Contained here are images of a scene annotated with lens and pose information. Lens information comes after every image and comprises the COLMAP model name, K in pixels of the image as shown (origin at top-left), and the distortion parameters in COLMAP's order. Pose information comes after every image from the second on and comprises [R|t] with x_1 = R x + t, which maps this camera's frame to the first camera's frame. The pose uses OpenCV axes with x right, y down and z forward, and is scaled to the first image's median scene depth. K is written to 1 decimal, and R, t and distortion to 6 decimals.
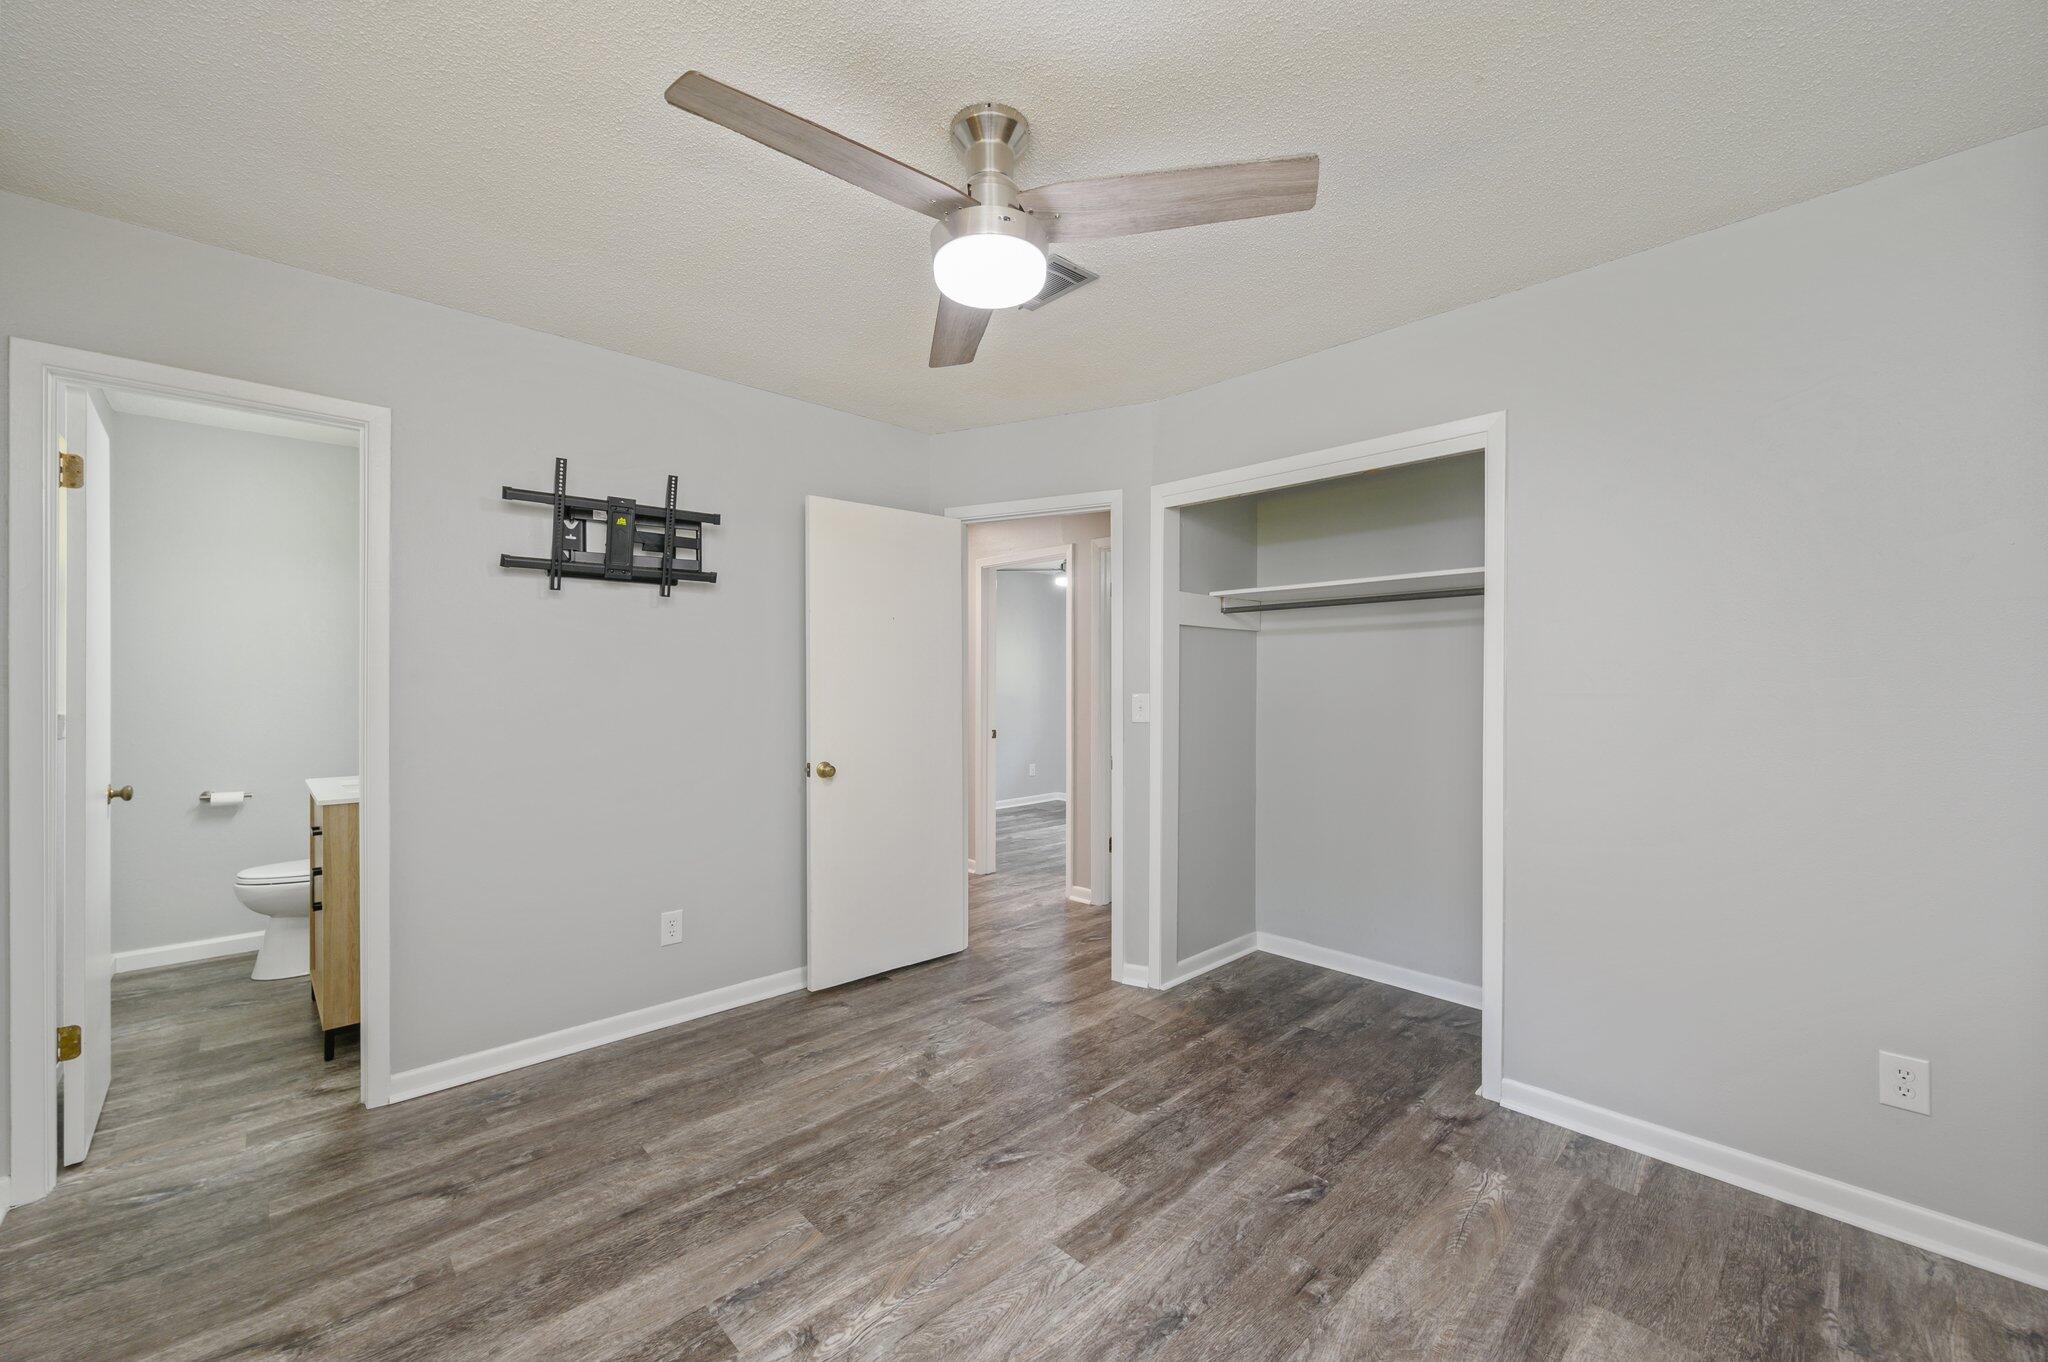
lens RADIAL K [[825.9, 0, 1024.5], [0, 825.9, 686.1], [0, 0, 1]] dist [0.000865, 0.000050]
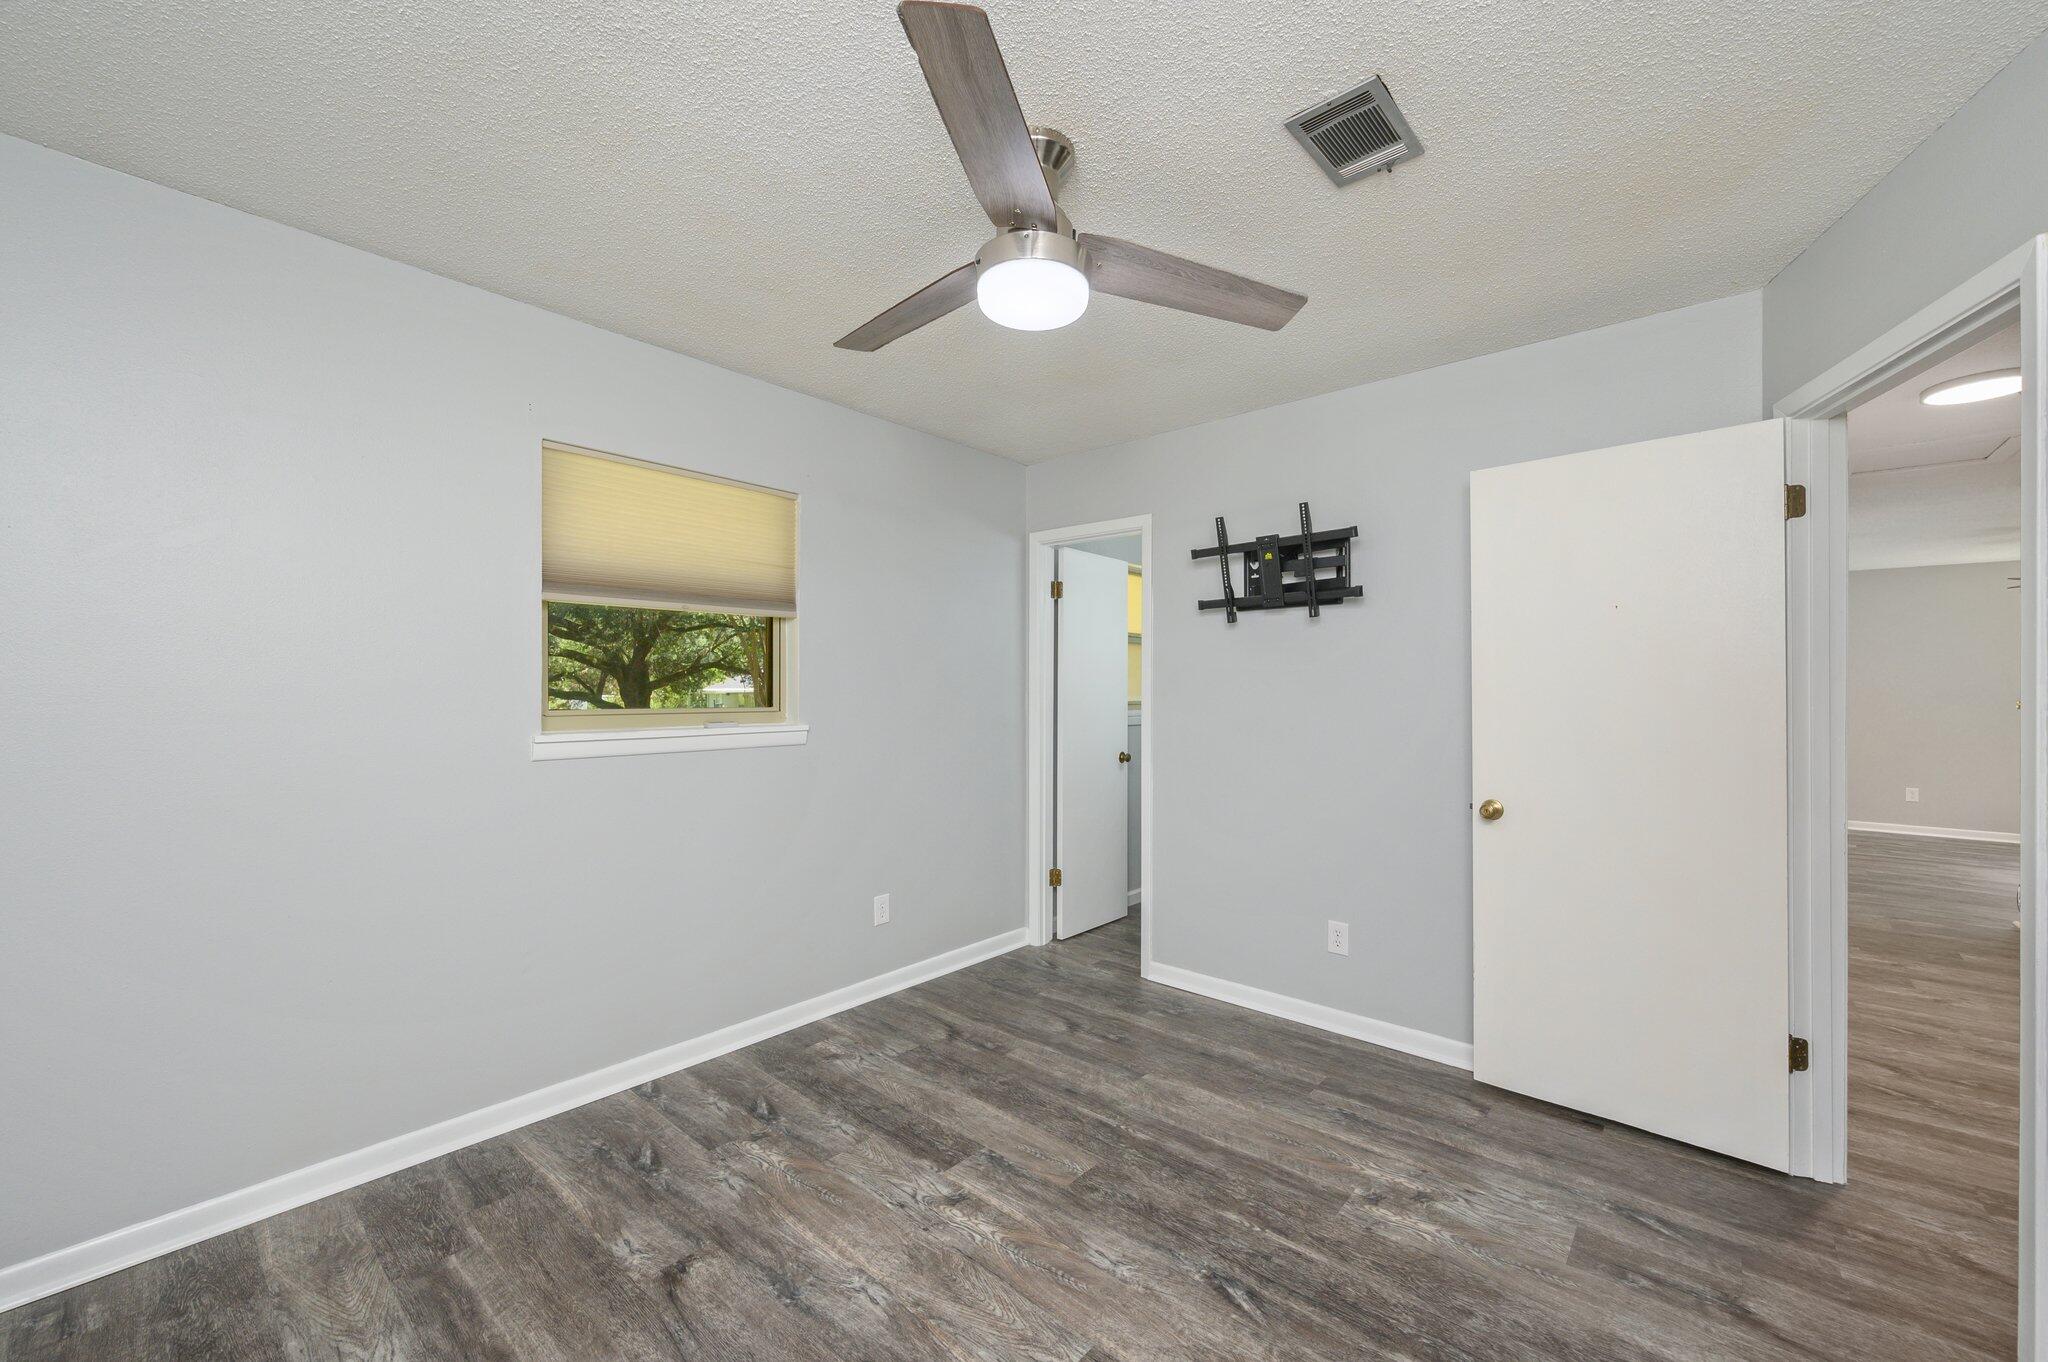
lens RADIAL K [[815.2, 0, 1020.2], [0, 815.2, 681.3], [0, 0, 1]] dist [0.001657, 0.000400]
pose [[0.073909, -0.012777, -0.997183, 0.734582], [-0.006185, 0.999893, -0.013270, -0.012028], [0.997246, 0.007149, 0.073822, 0.700280]]
